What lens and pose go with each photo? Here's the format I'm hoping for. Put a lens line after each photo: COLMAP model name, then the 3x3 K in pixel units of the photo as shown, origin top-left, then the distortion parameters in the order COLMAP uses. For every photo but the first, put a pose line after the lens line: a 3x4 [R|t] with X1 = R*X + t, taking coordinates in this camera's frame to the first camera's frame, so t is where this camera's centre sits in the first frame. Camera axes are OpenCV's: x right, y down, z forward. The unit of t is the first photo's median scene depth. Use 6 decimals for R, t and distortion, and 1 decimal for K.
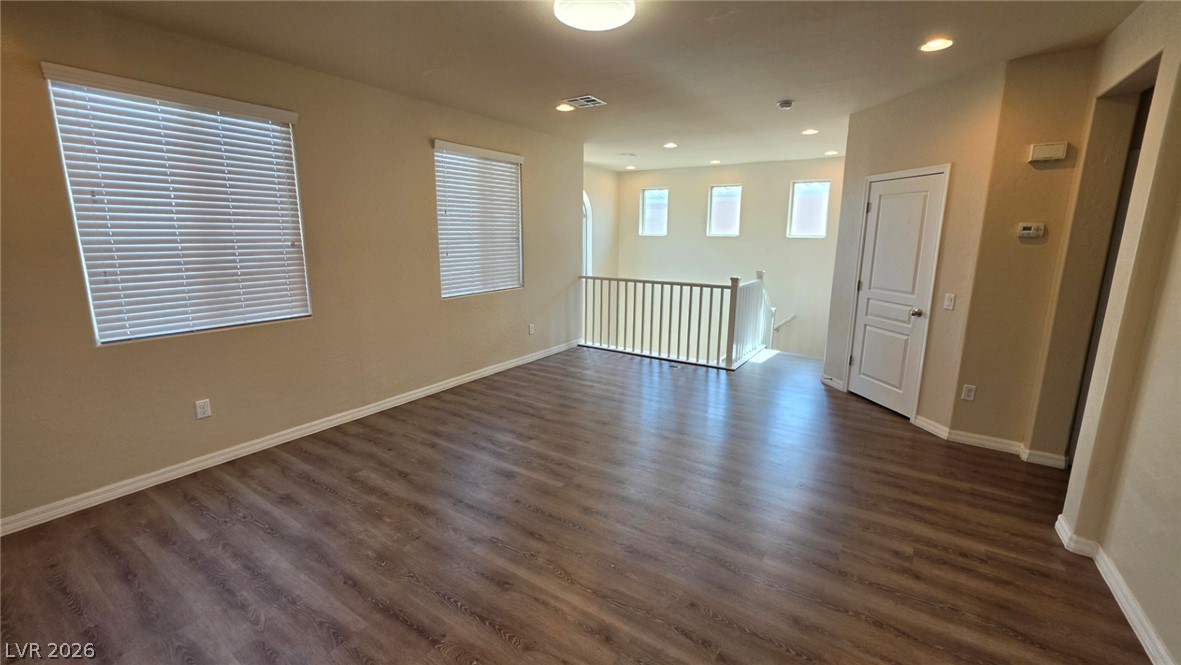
lens RADIAL K [[473.7, 0, 592.5], [0, 473.7, 319.9], [0, 0, 1]] dist [0.002394, -0.000076]
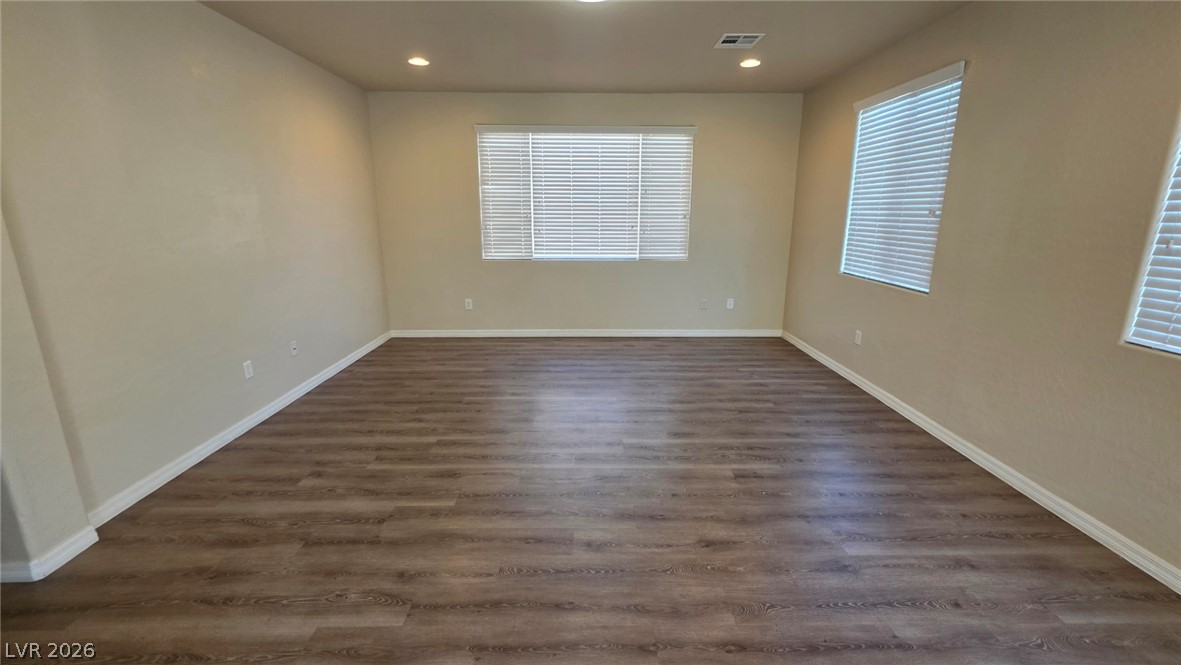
lens RADIAL K [[473.7, 0, 592.5], [0, 473.7, 319.9], [0, 0, 1]] dist [0.002394, -0.000076]
pose [[-0.824845, 0.119788, -0.552523, 0.520594], [-0.109247, 0.925105, 0.363657, -0.261689], [0.554703, 0.360322, -0.749981, 1.588327]]
